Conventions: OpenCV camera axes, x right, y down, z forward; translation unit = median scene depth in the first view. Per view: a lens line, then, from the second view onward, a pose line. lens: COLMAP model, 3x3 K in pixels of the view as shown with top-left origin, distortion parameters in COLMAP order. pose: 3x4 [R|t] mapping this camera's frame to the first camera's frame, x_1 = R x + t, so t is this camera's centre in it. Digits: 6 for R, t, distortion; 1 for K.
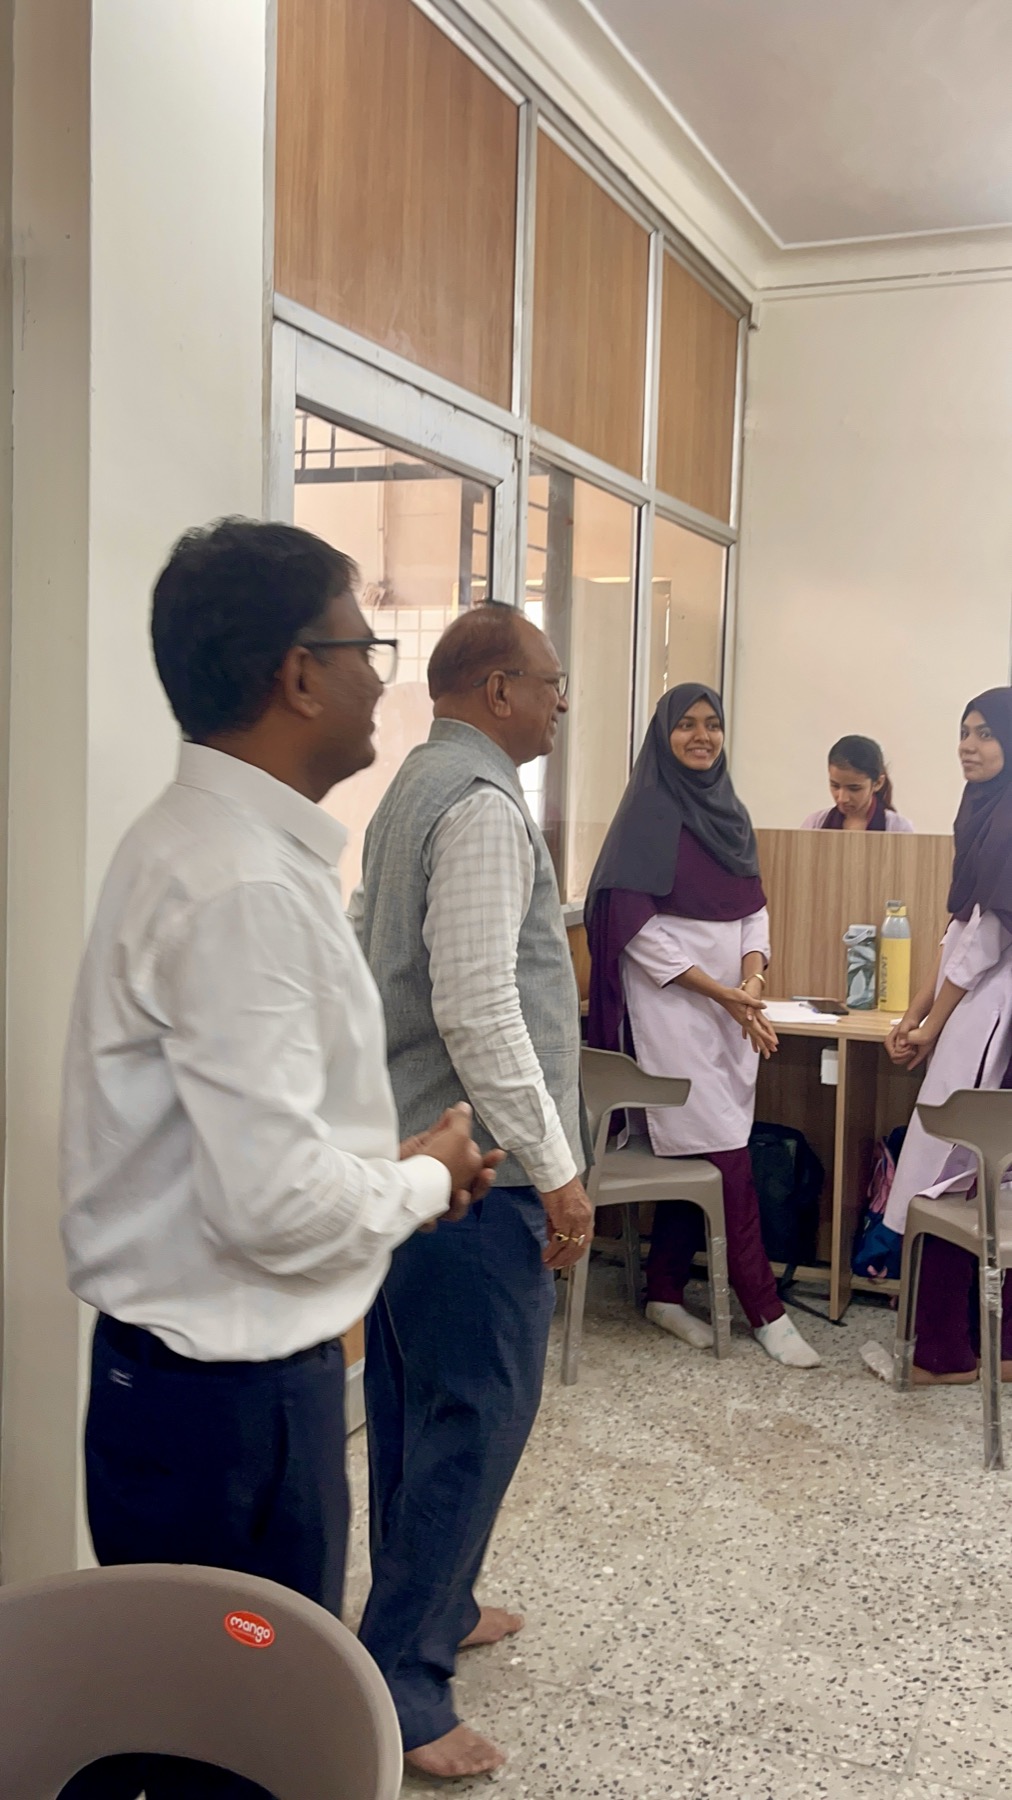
lens RADIAL K [[1595.2, 0, 505.4], [0, 1595.2, 895.9], [0, 0, 1]] dist [0.004411, 0.000217]
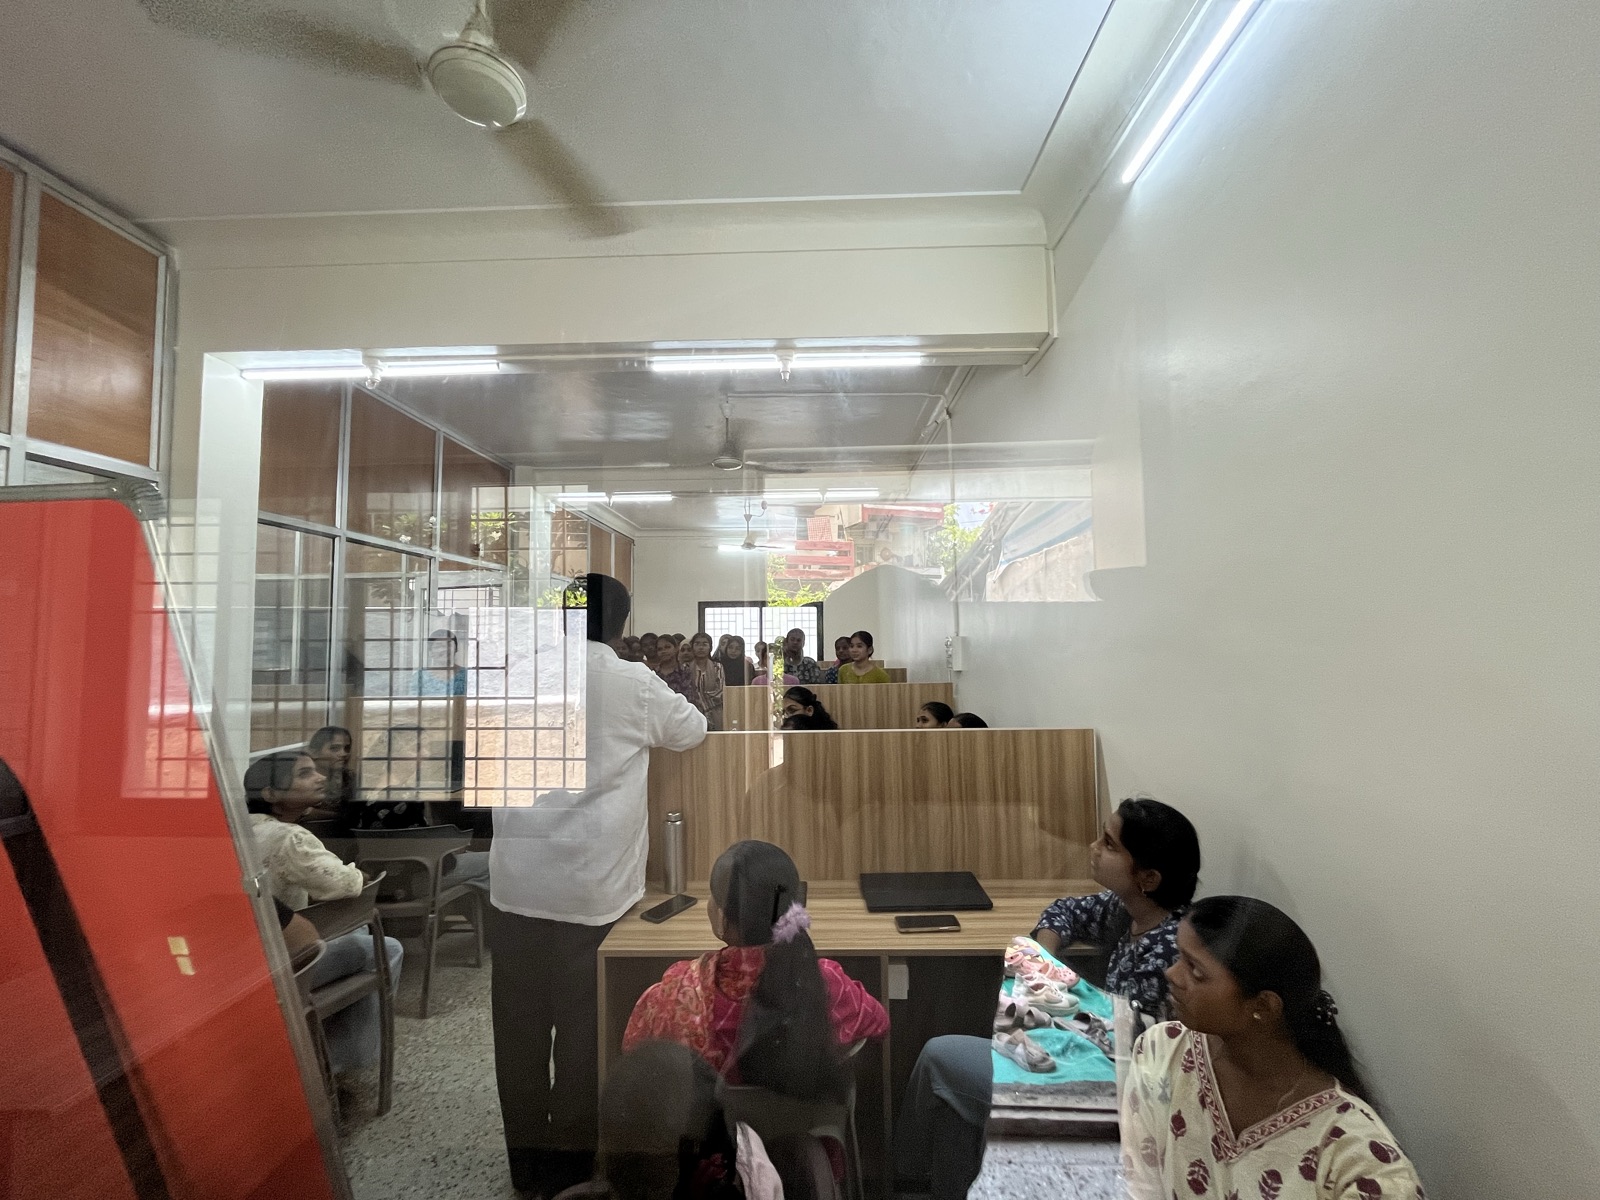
lens RADIAL K [[647.7, 0, 799.9], [0, 647.7, 596.1], [0, 0, 1]] dist [-0.002194, -0.000600]
pose [[0.921427, -0.009166, 0.388442, -0.135595], [0.067277, 0.988386, -0.136264, 0.046871], [-0.382682, 0.151691, 0.911342, -0.874833]]
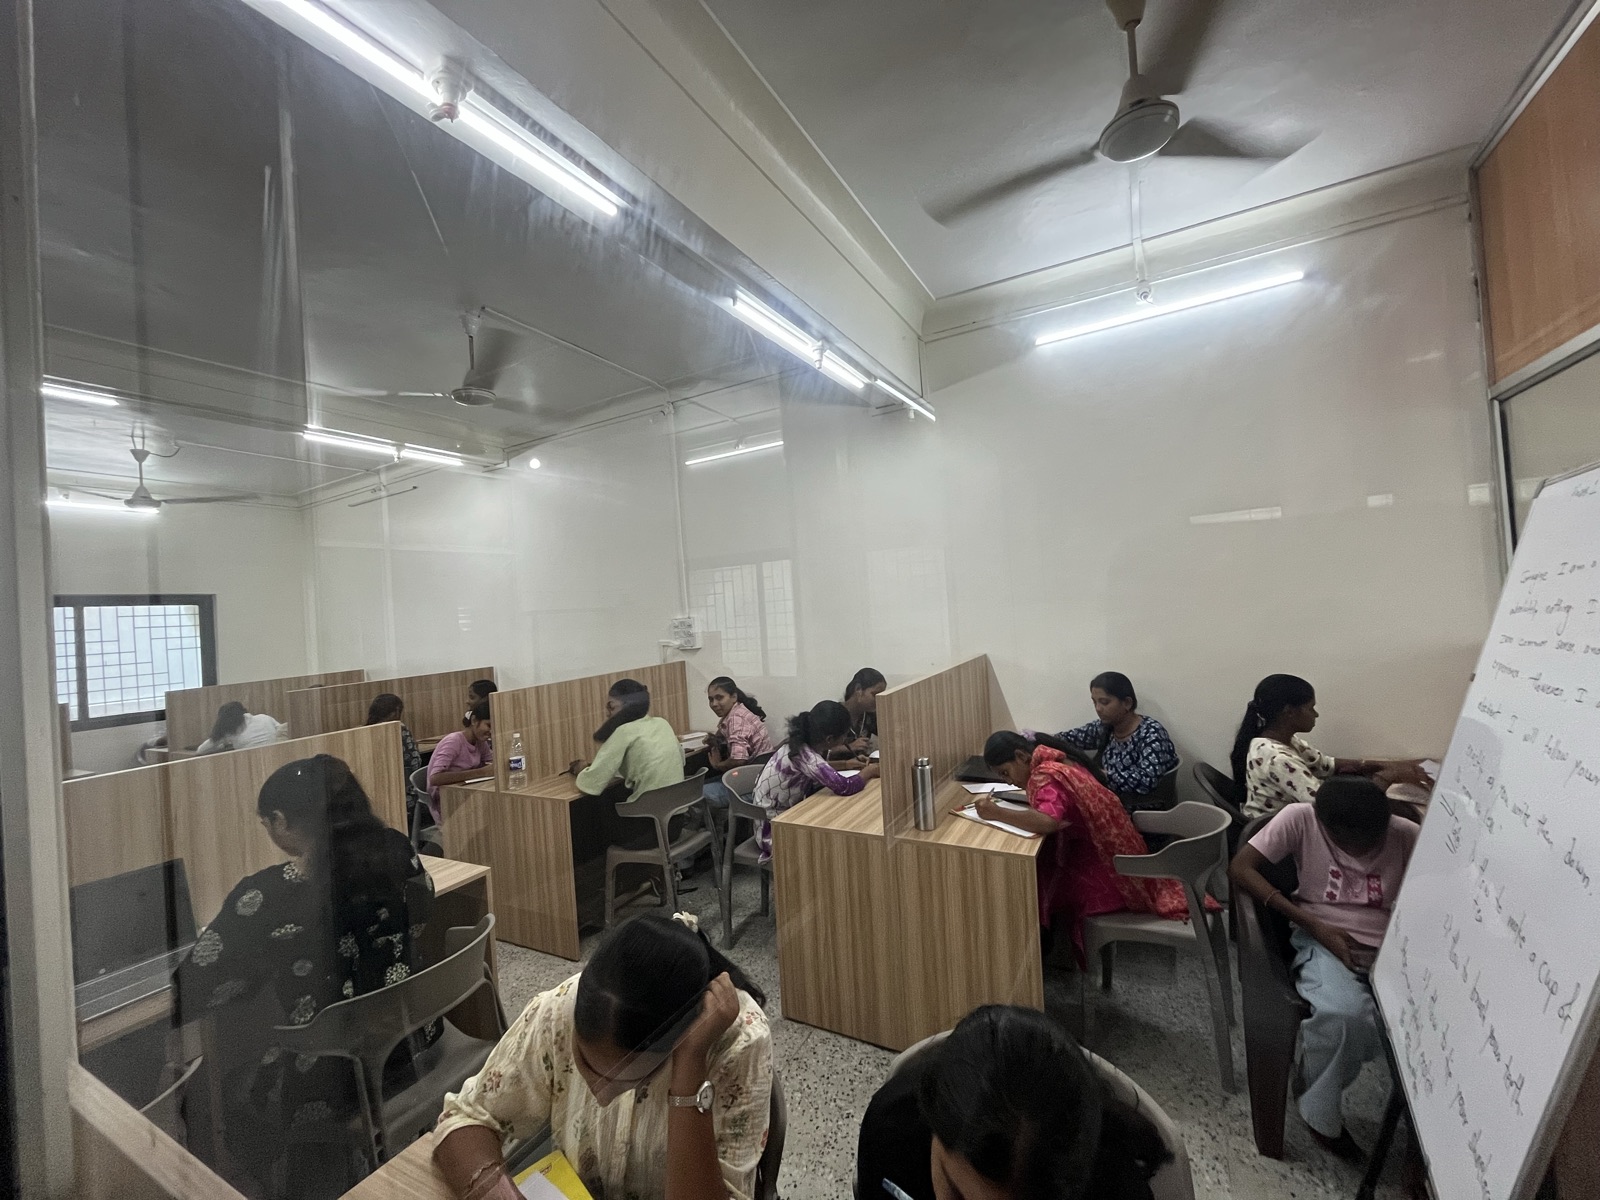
lens RADIAL K [[647.7, 0, 796.7], [0, 647.7, 600.1], [0, 0, 1]] dist [-0.002194, -0.000600]
pose [[0.086090, -0.012342, 0.996211, -0.553774], [0.157823, 0.987466, -0.001405, -0.006241], [-0.983707, 0.157346, 0.086958, -0.362397]]
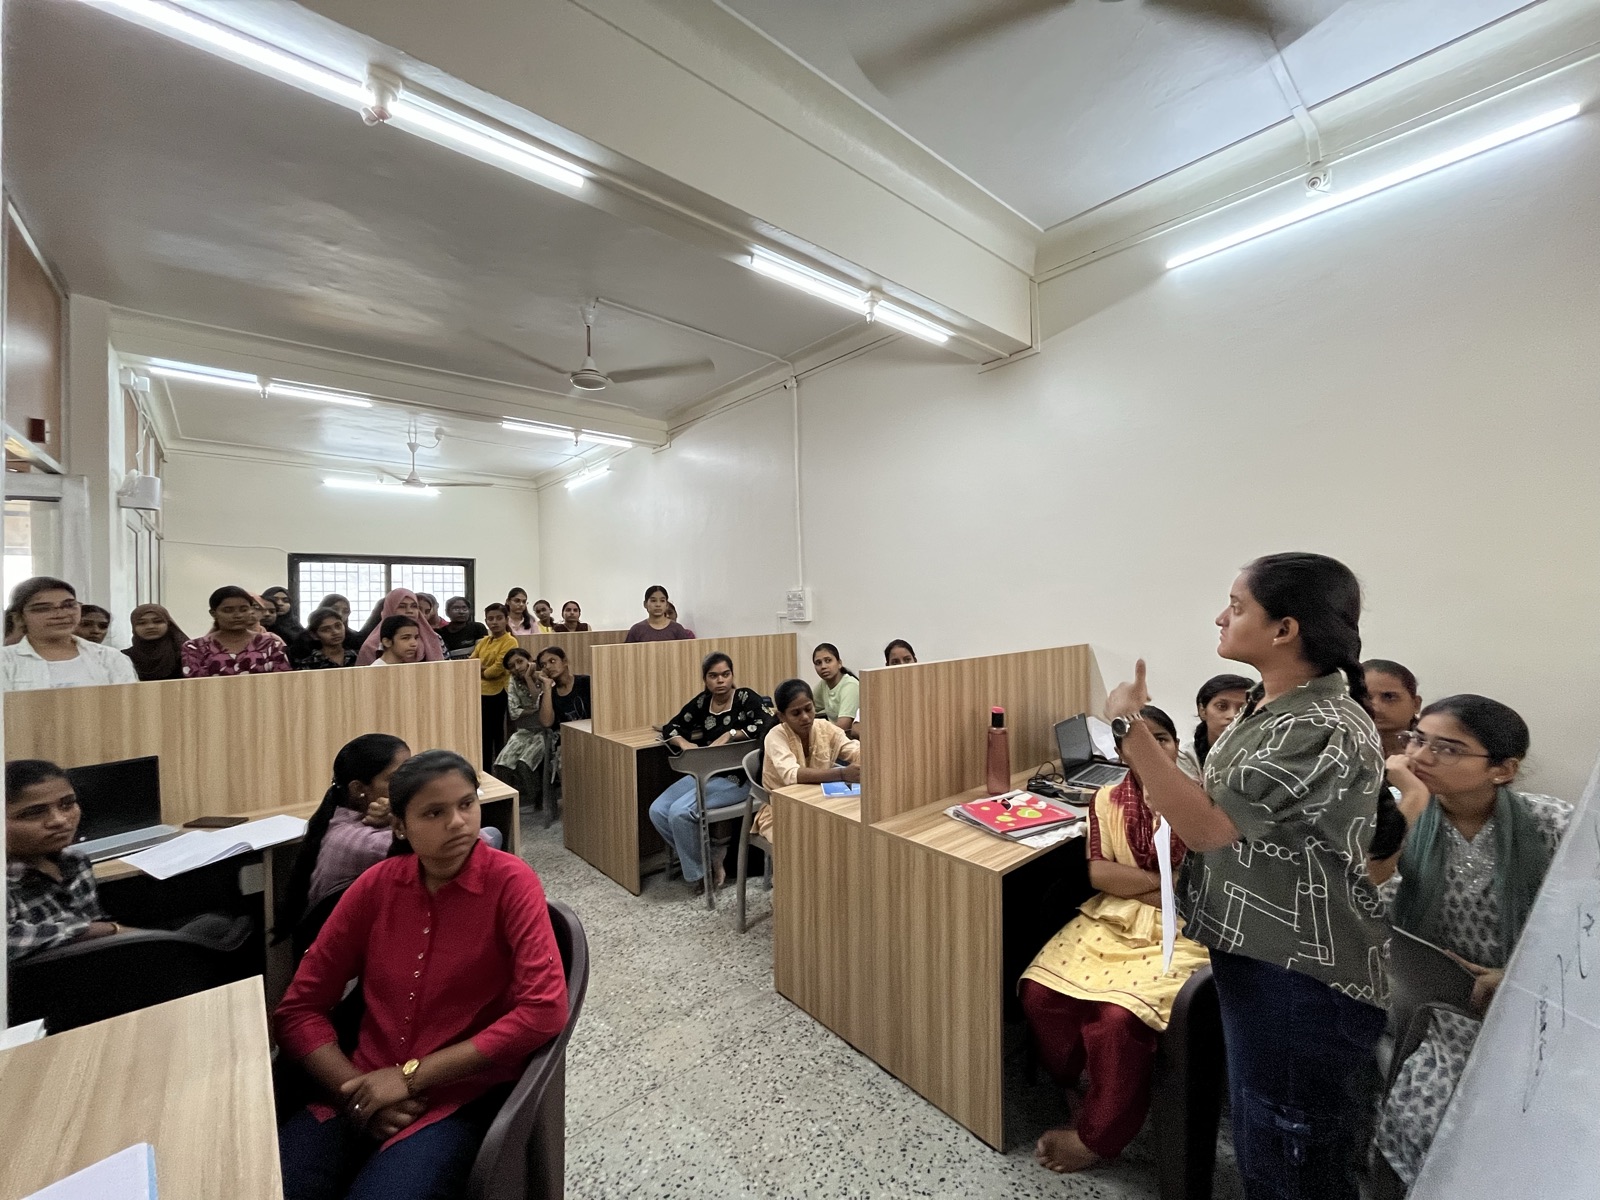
lens RADIAL K [[647.7, 0, 796.6], [0, 647.7, 600.3], [0, 0, 1]] dist [-0.002194, -0.000600]
pose [[0.427830, -0.023490, 0.903554, -0.485854], [0.107591, 0.993878, -0.025106, 0.032291], [-0.897433, 0.107956, 0.427739, -0.529764]]
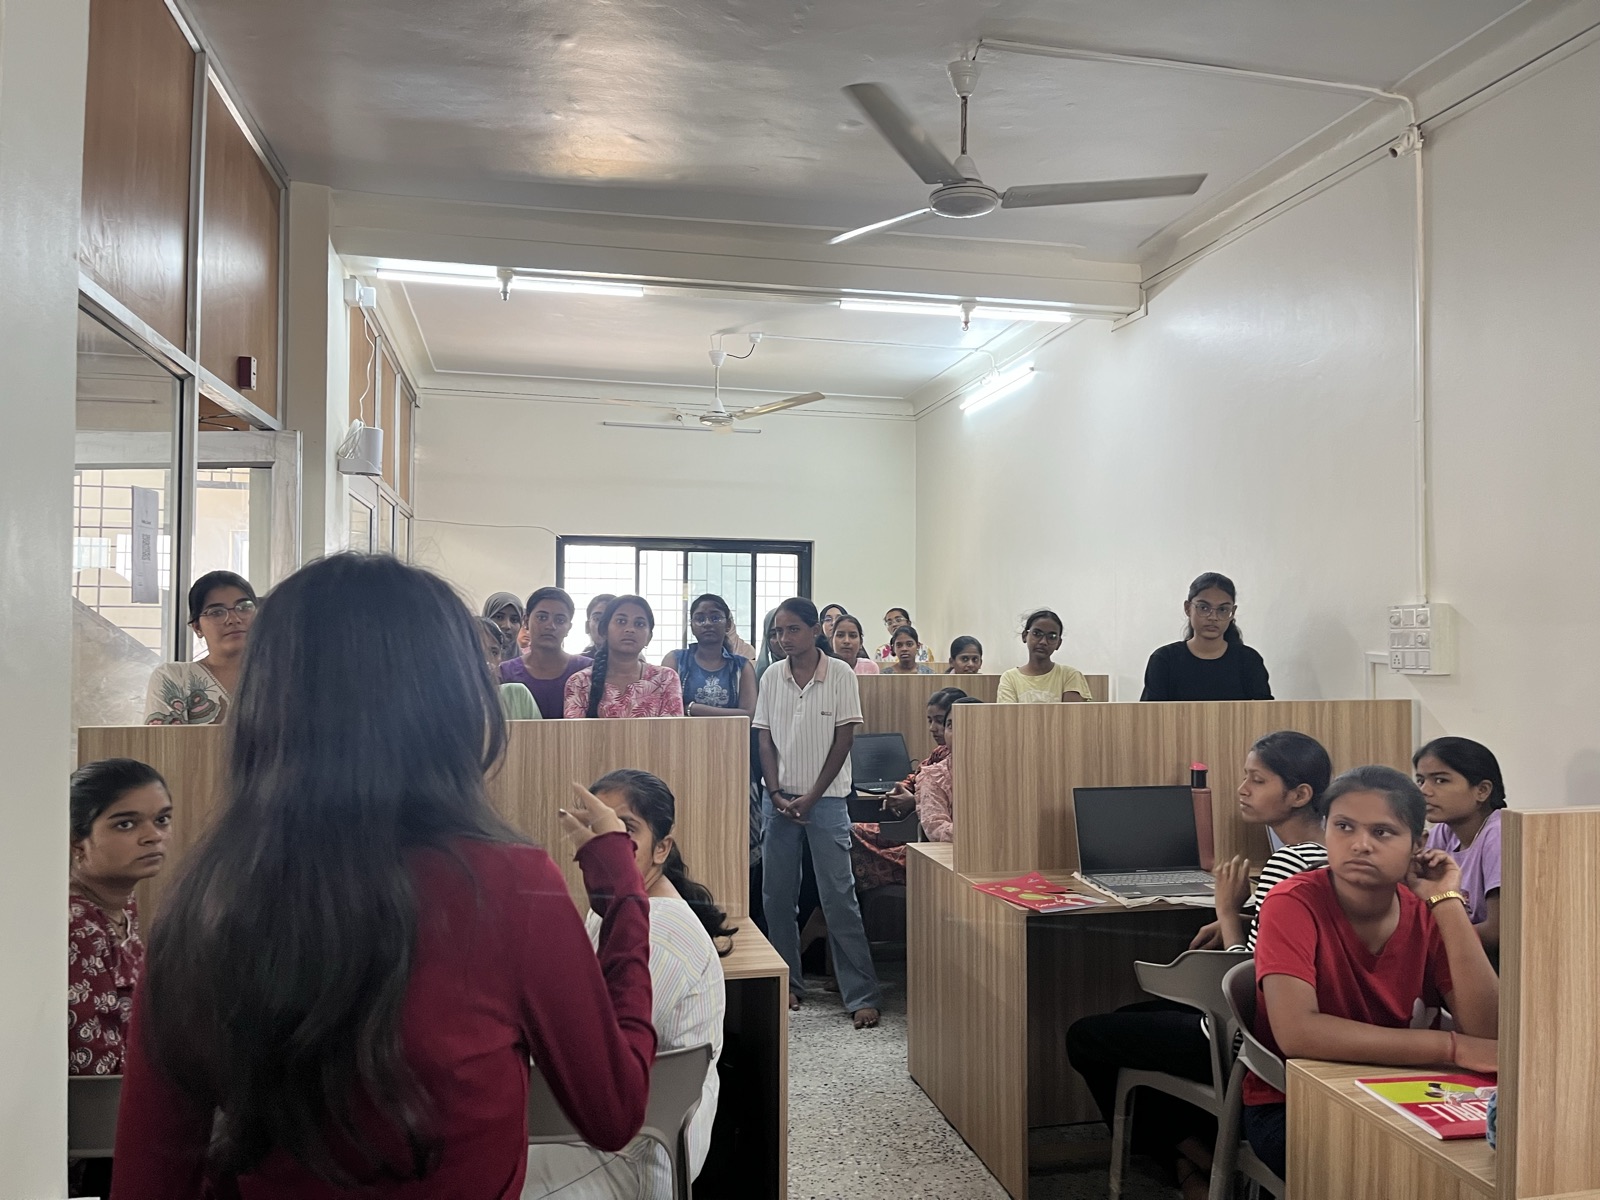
lens RADIAL K [[1214.6, 0, 787.9], [0, 1214.6, 605.1], [0, 0, 1]] dist [0.055673, -0.074291]
pose [[0.814837, -0.004535, 0.579672, -0.420821], [0.061252, 0.995045, -0.078317, 0.031965], [-0.576445, 0.099322, 0.811078, -0.539921]]
